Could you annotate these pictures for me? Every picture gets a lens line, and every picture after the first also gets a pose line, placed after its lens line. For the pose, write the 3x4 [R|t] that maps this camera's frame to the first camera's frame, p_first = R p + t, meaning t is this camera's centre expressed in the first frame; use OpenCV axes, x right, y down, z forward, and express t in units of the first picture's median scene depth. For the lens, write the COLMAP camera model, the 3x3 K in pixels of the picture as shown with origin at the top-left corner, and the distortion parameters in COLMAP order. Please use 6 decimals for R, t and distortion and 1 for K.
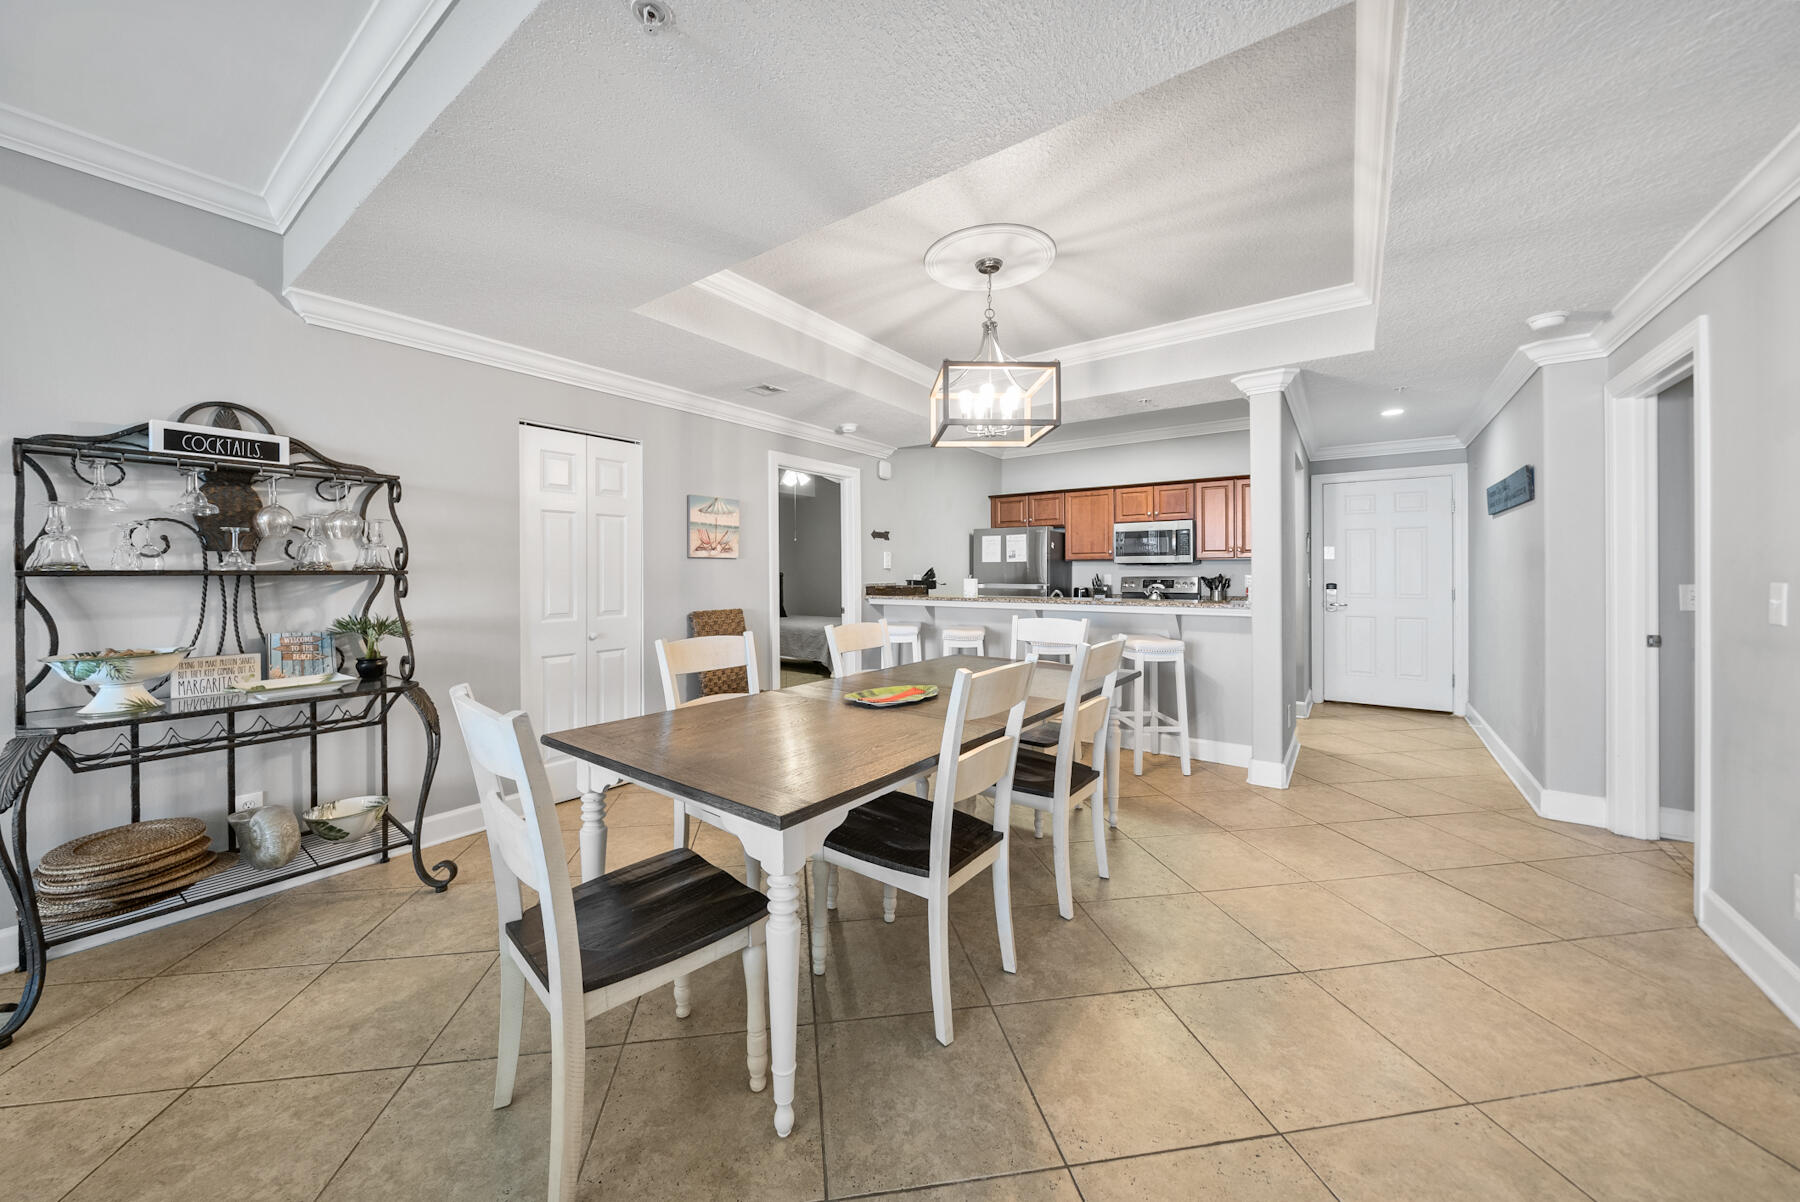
lens RADIAL K [[615.0, 0, 906.0], [0, 615.0, 575.9], [0, 0, 1]] dist [-0.006539, 0.000885]
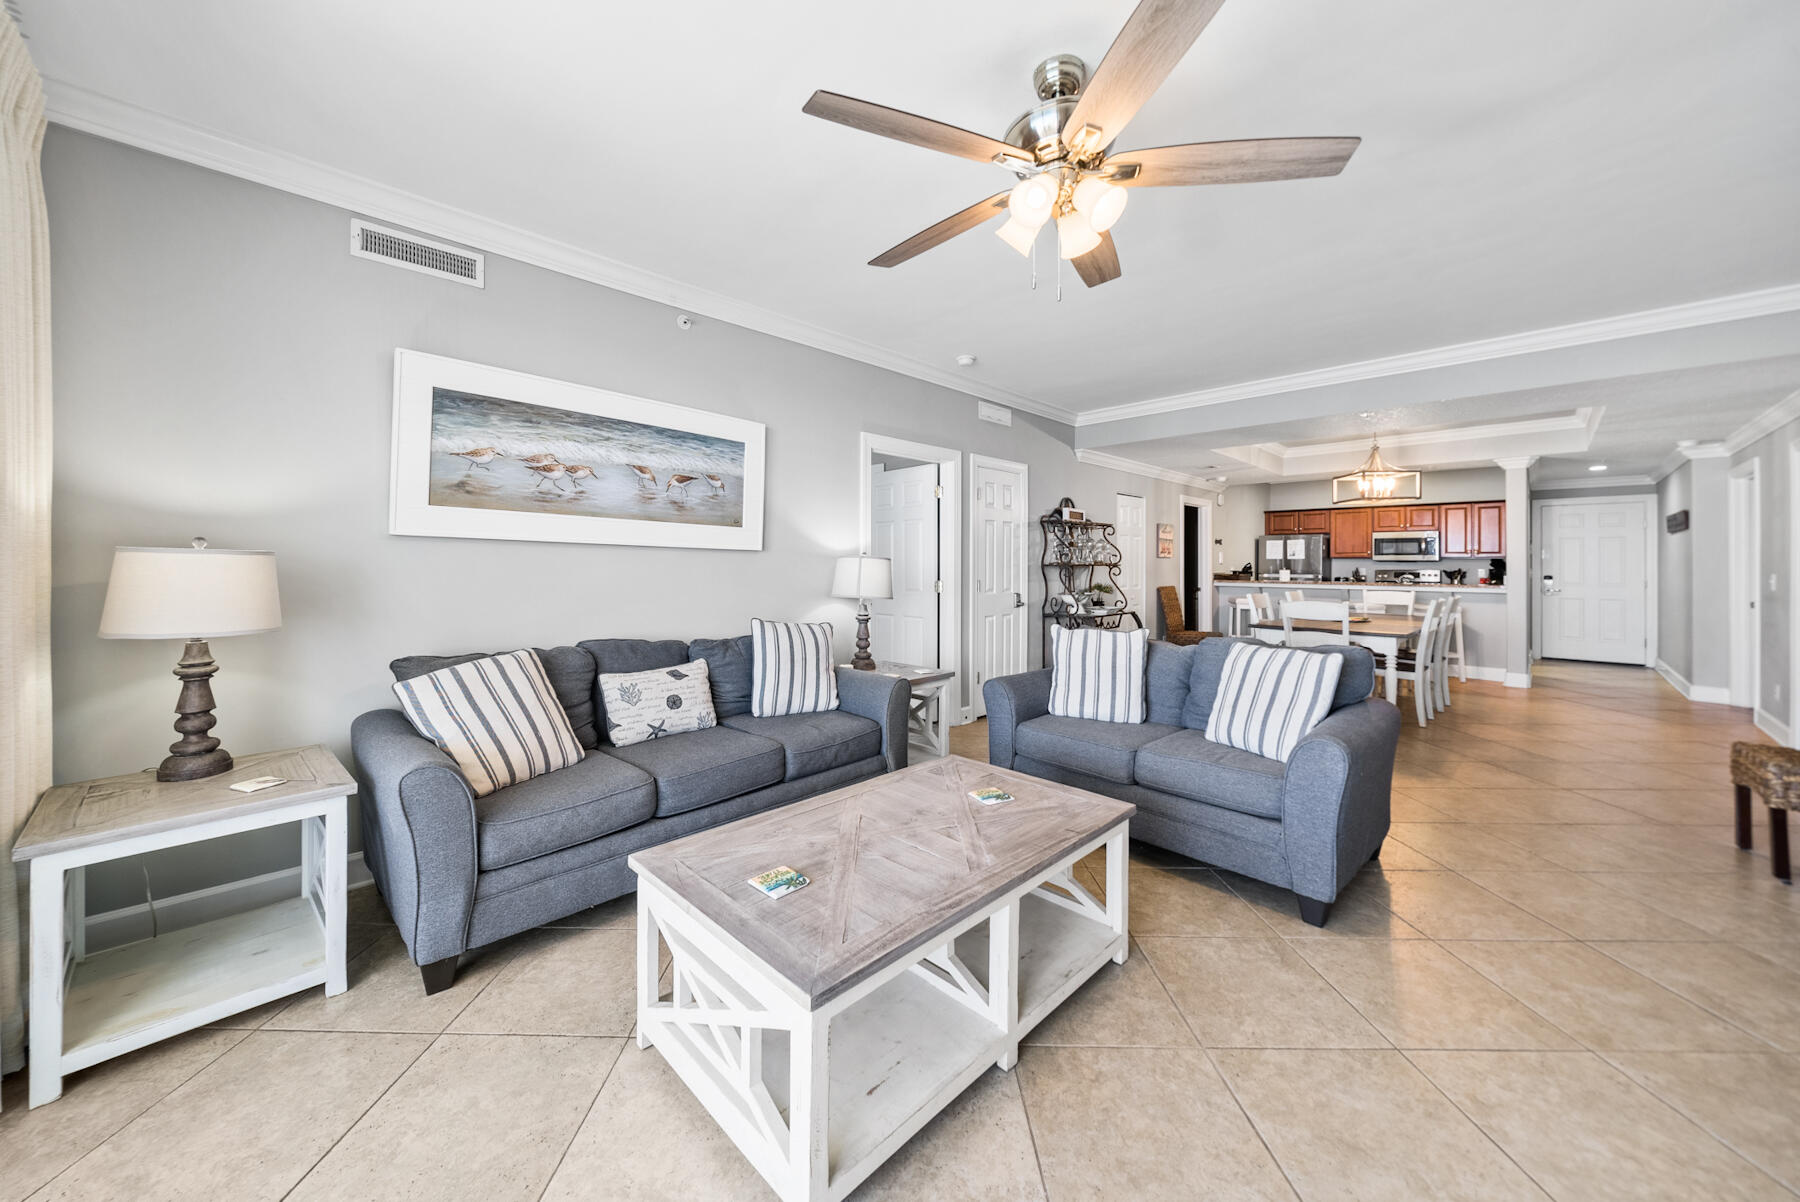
lens RADIAL K [[615.0, 0, 920.3], [0, 615.0, 564.7], [0, 0, 1]] dist [-0.006539, 0.000885]
pose [[0.986909, 0.007443, -0.161108, -0.559075], [-0.008382, 0.999952, -0.005146, 0.006601], [0.161062, 0.006429, 0.986923, -0.690896]]
